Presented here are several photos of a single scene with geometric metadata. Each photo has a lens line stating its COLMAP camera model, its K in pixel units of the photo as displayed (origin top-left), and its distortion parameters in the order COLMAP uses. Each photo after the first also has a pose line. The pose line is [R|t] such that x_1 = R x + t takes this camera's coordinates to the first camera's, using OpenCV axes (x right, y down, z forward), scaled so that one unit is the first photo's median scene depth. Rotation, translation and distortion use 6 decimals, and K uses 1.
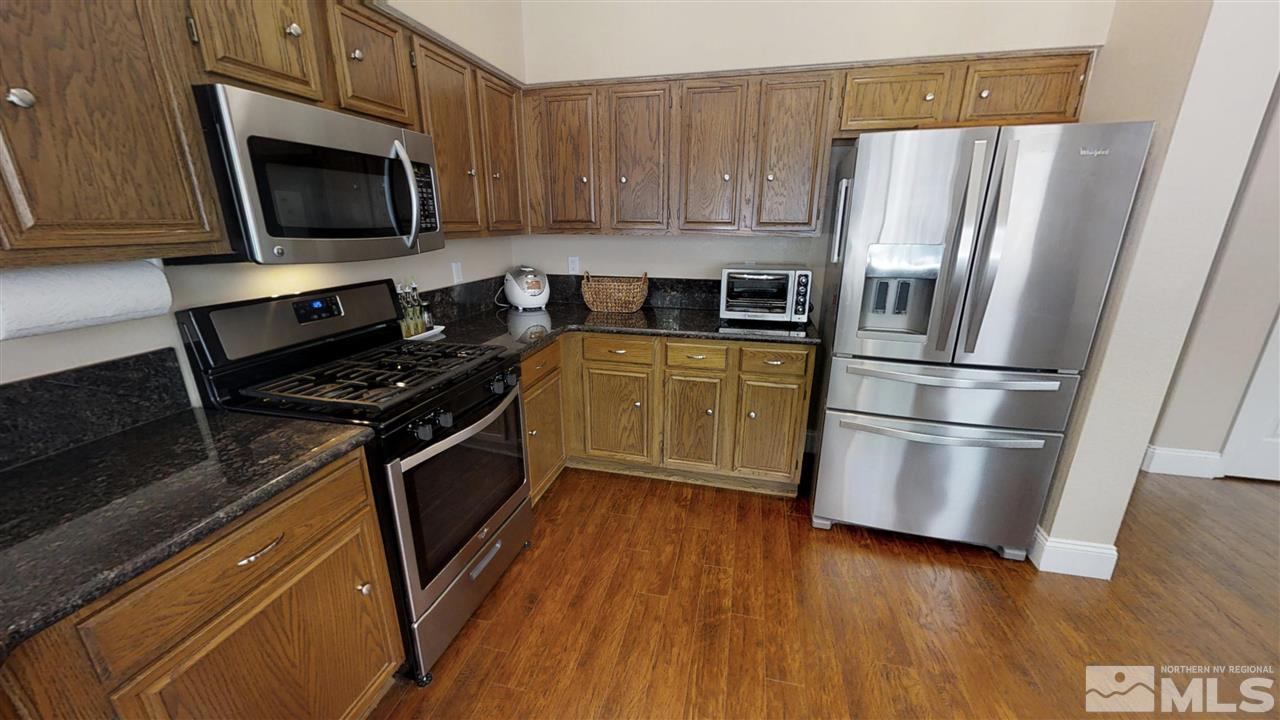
lens RADIAL K [[467.4, 0, 639.5], [0, 467.4, 362.8], [0, 0, 1]] dist [-0.000508, -0.000029]
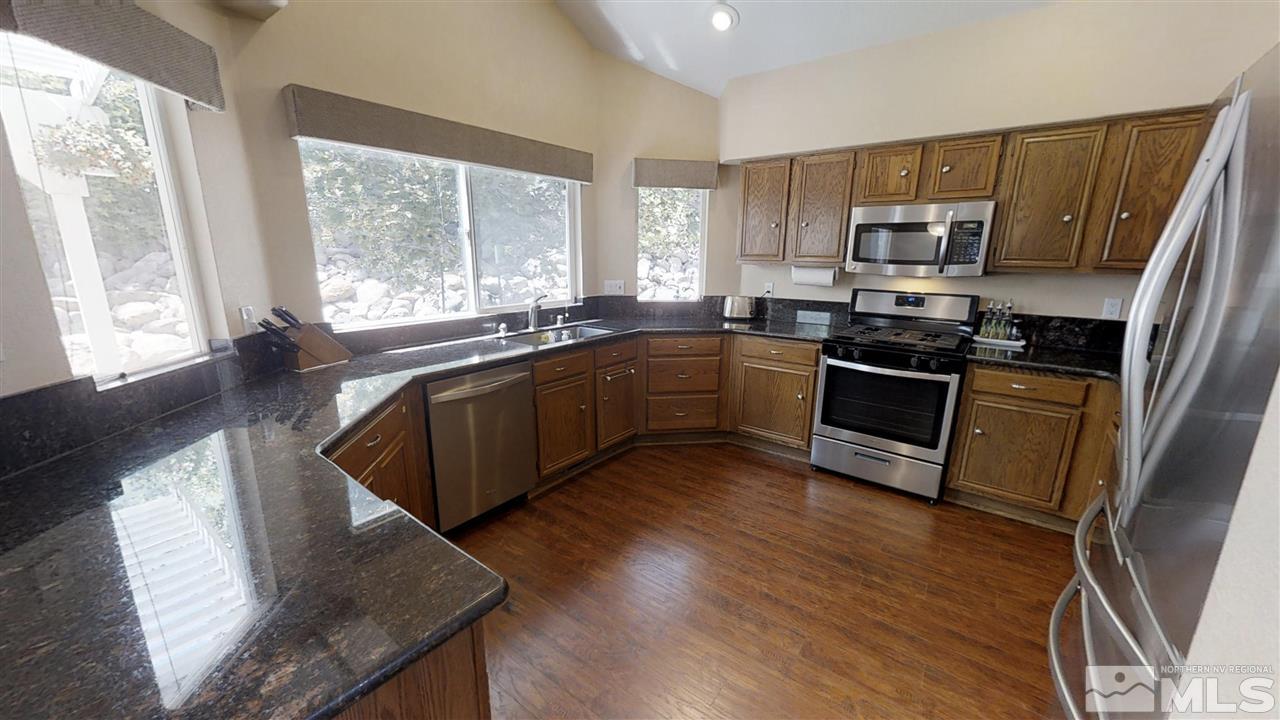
lens RADIAL K [[467.4, 0, 639.5], [0, 467.4, 362.8], [0, 0, 1]] dist [-0.000508, -0.000029]
pose [[-0.407803, 0.206159, -0.889492, 1.347459], [-0.278137, 0.899831, 0.336071, -0.197404], [0.869676, 0.384451, -0.309613, 0.641517]]
